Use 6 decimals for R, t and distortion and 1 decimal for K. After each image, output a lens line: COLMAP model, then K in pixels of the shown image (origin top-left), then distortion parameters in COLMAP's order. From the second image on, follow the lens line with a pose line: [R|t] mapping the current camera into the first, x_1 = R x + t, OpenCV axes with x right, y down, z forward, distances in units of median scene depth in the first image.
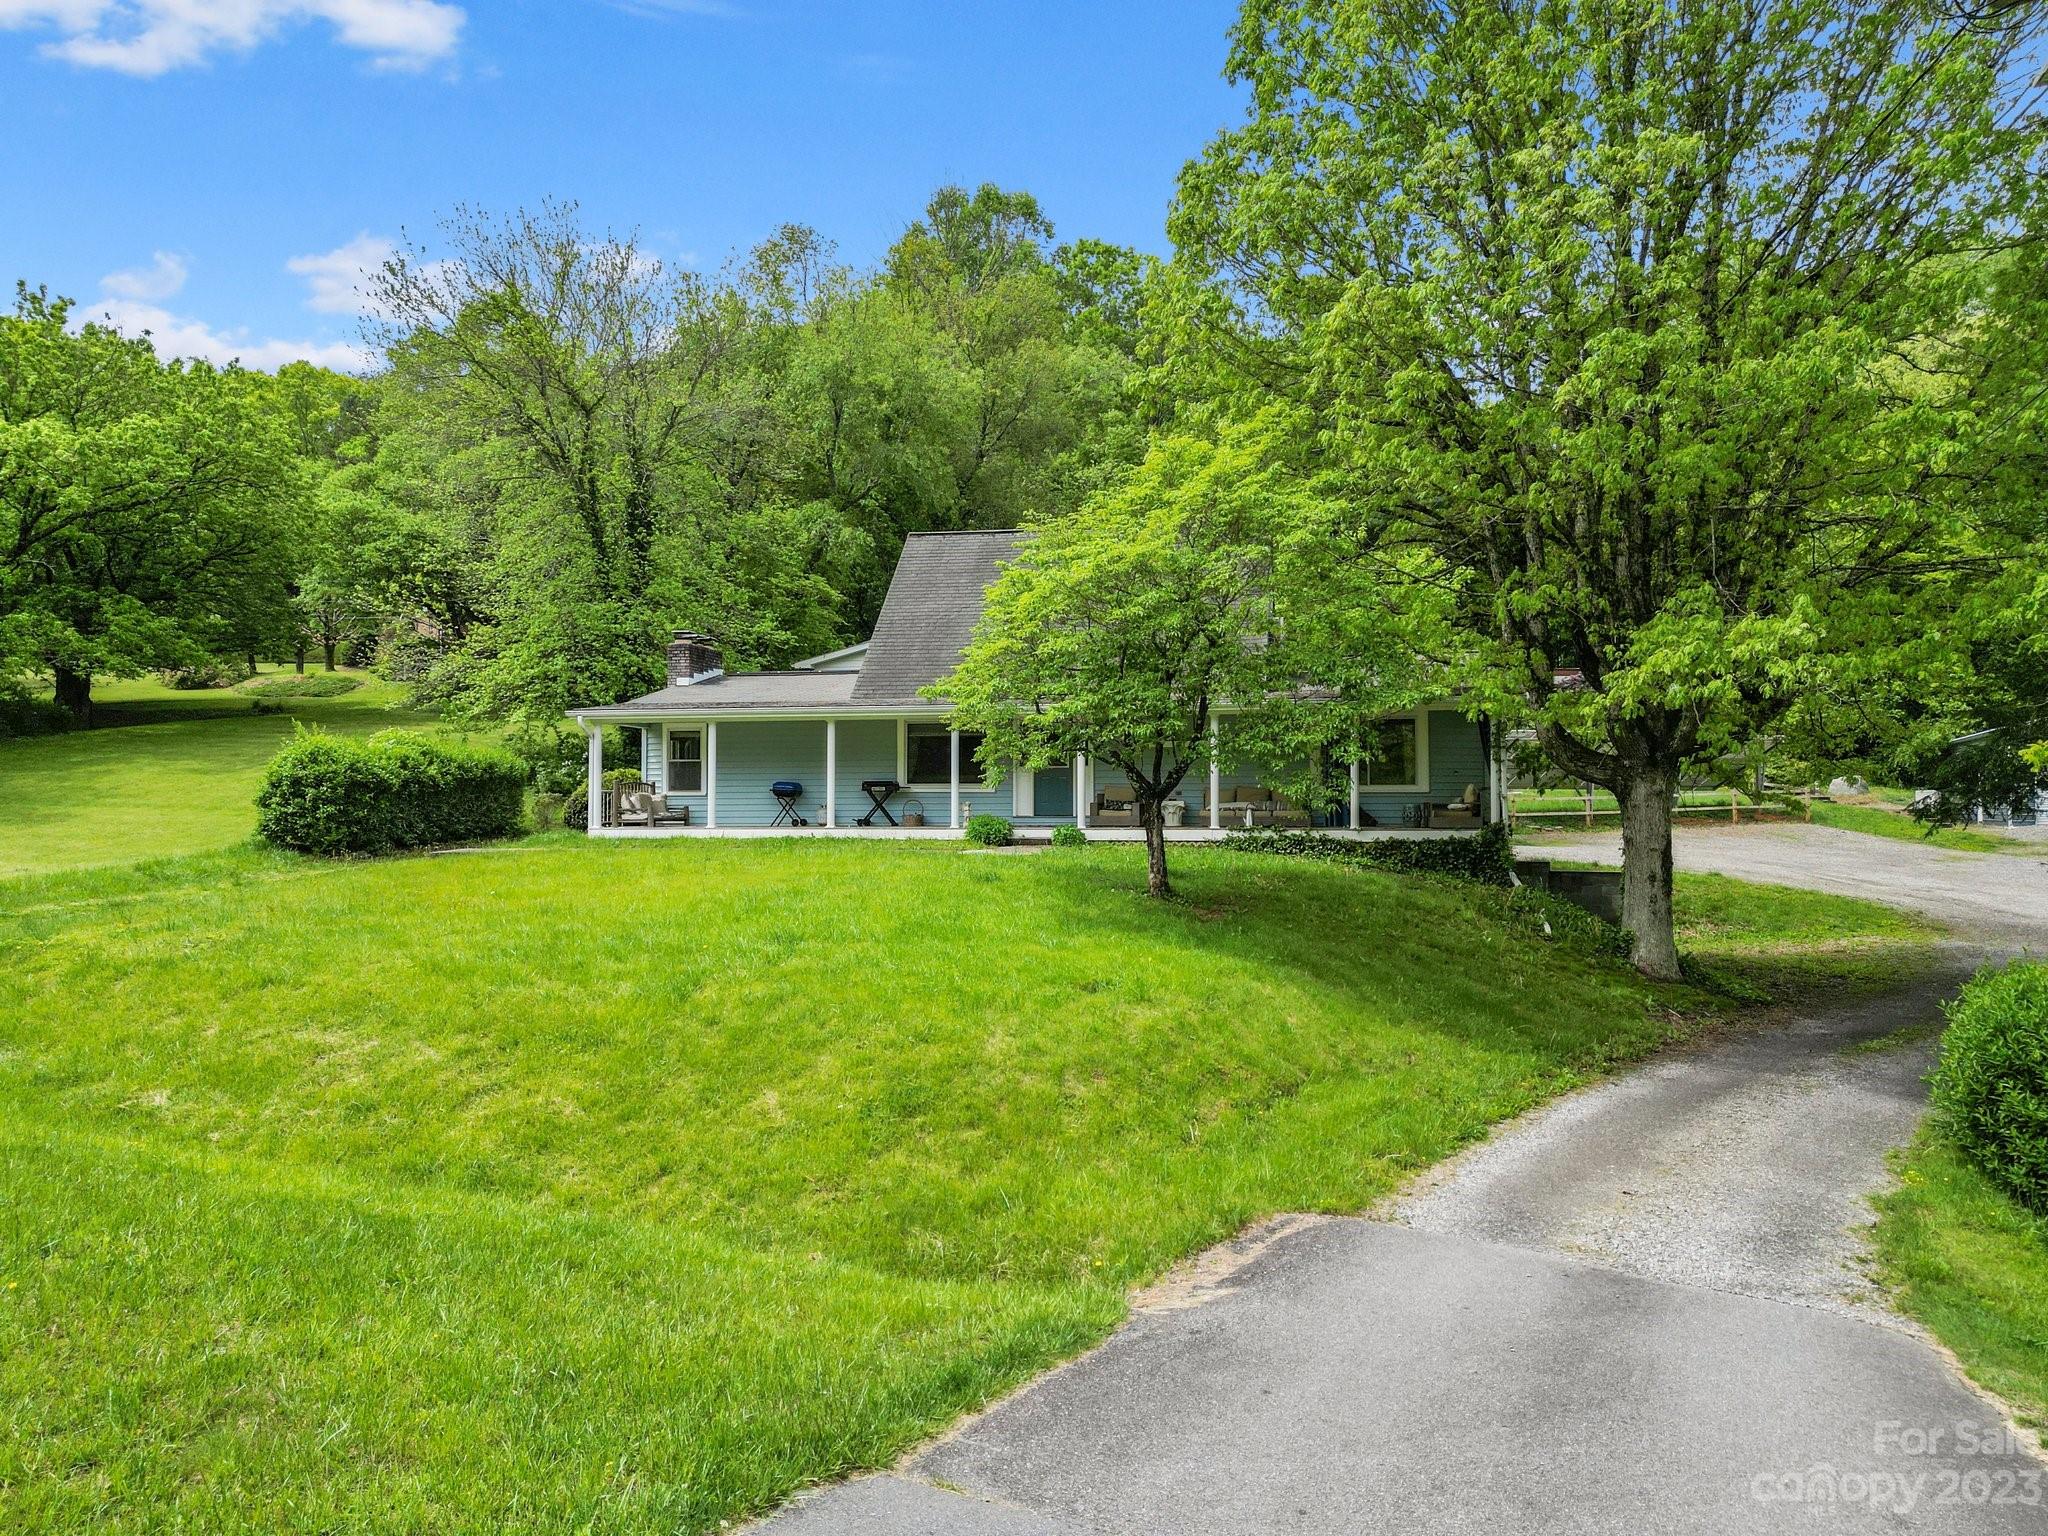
lens RADIAL K [[1444.3, 0, 1027.1], [0, 1444.3, 765.5], [0, 0, 1]] dist [0.052157, -0.022629]
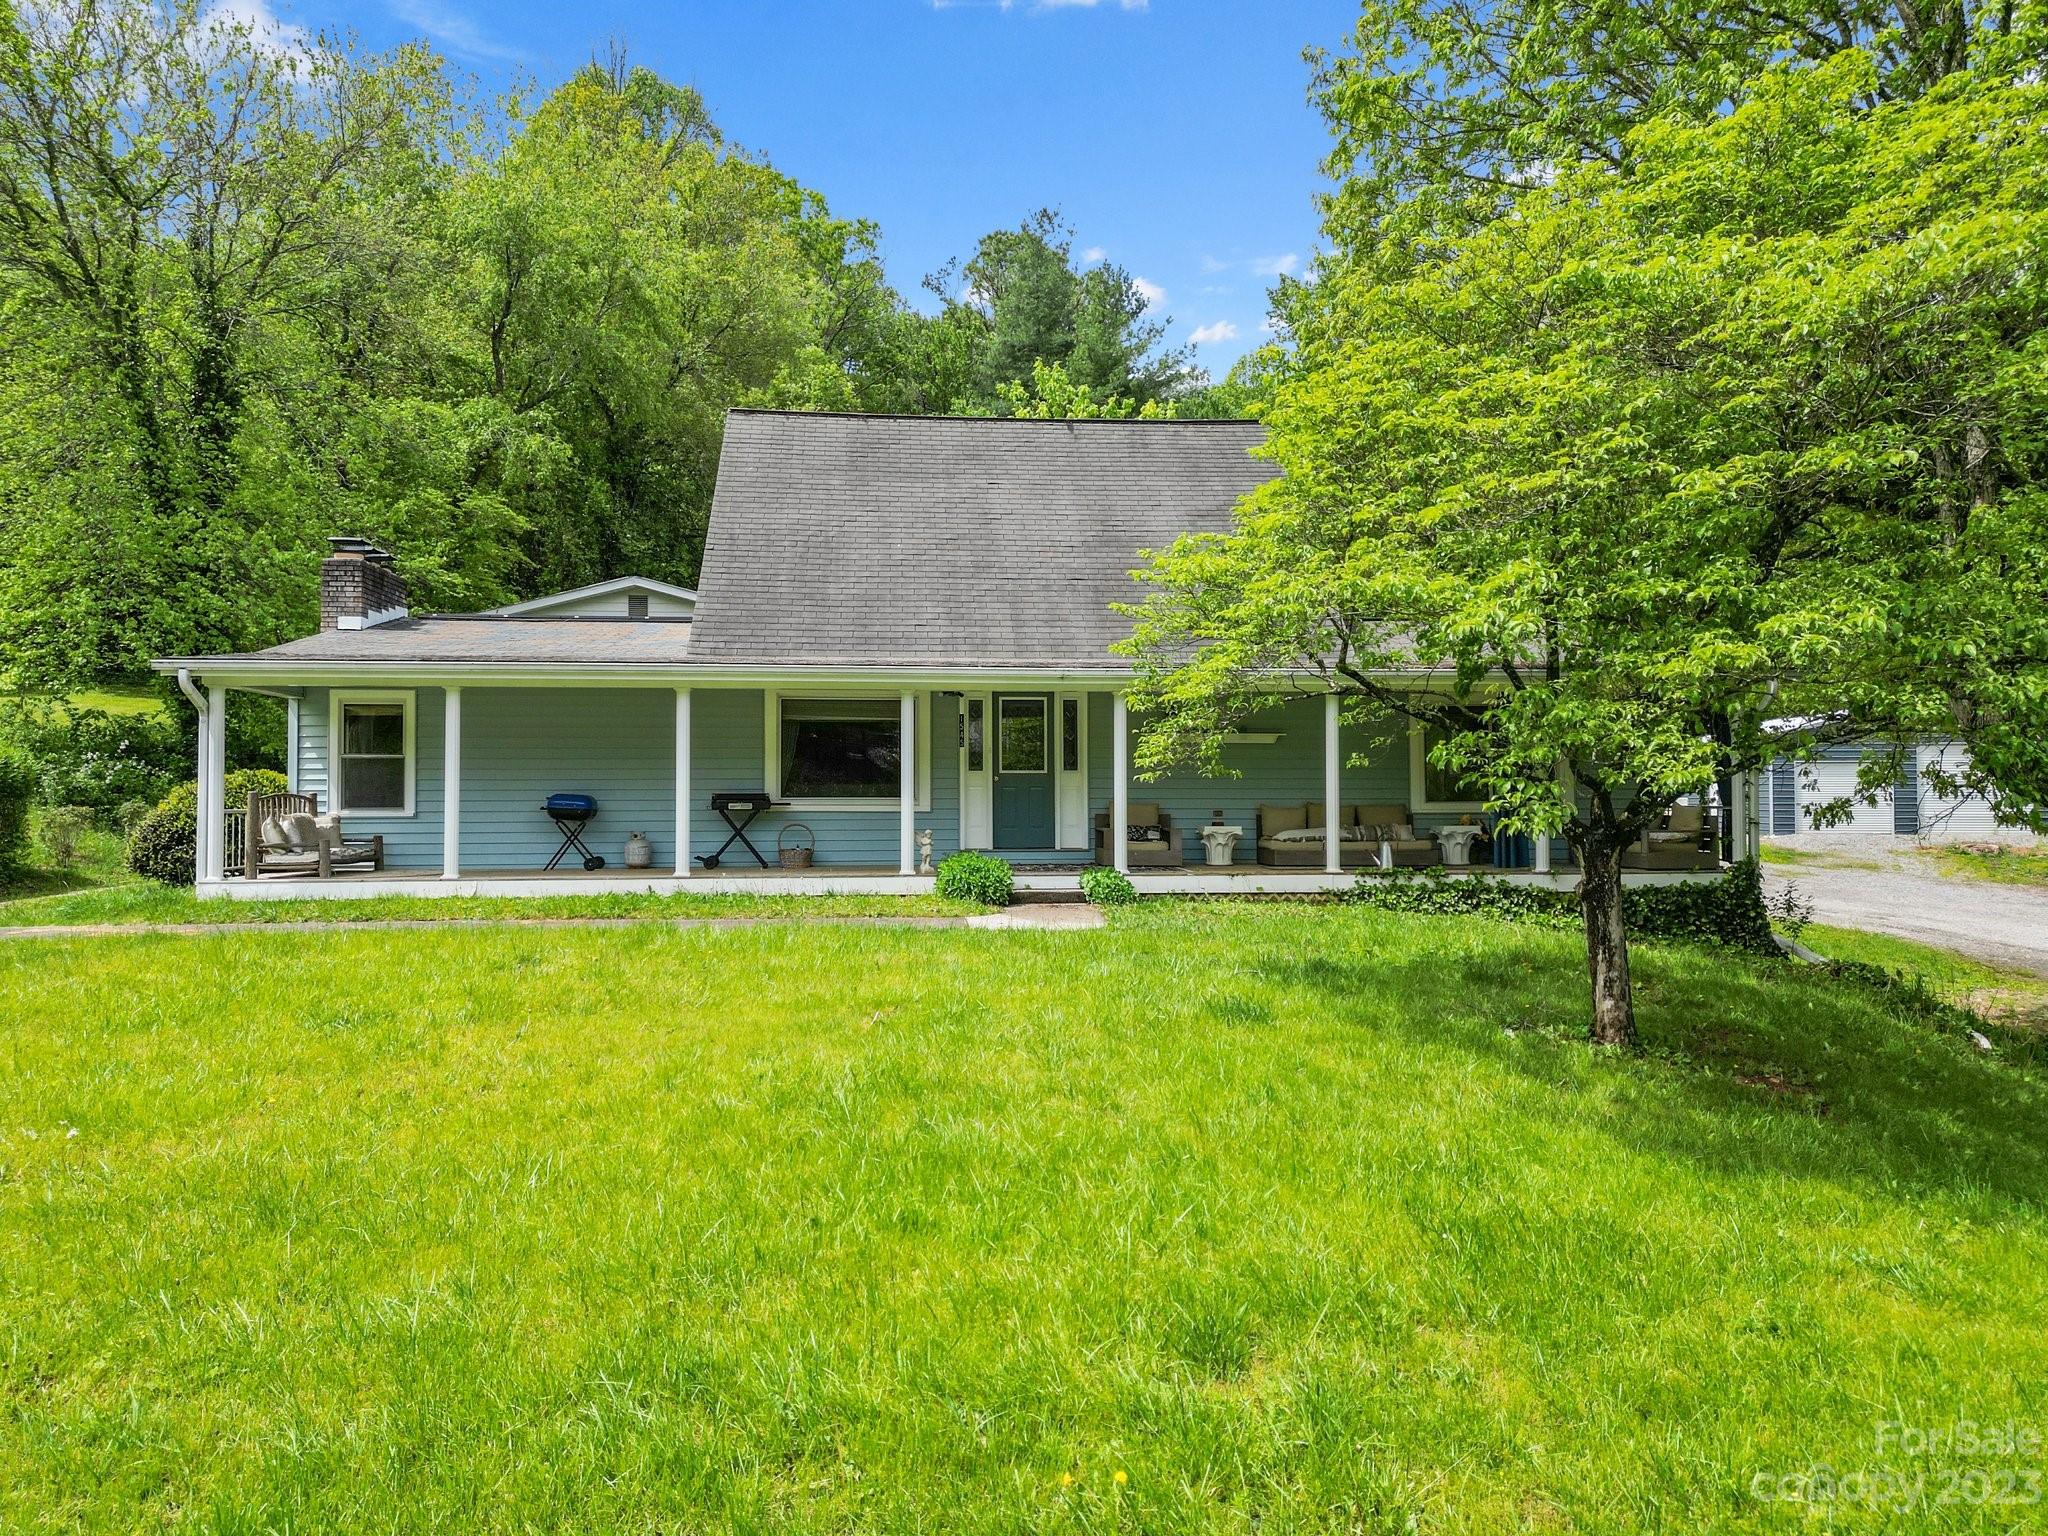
lens RADIAL K [[1444.3, 0, 1019.0], [0, 1444.3, 773.8], [0, 0, 1]] dist [0.052157, -0.022629]
pose [[0.959640, 0.005920, 0.281168, -0.157682], [-0.007362, 0.999965, 0.004073, -0.000599], [-0.281134, -0.005979, 0.959650, 0.385496]]
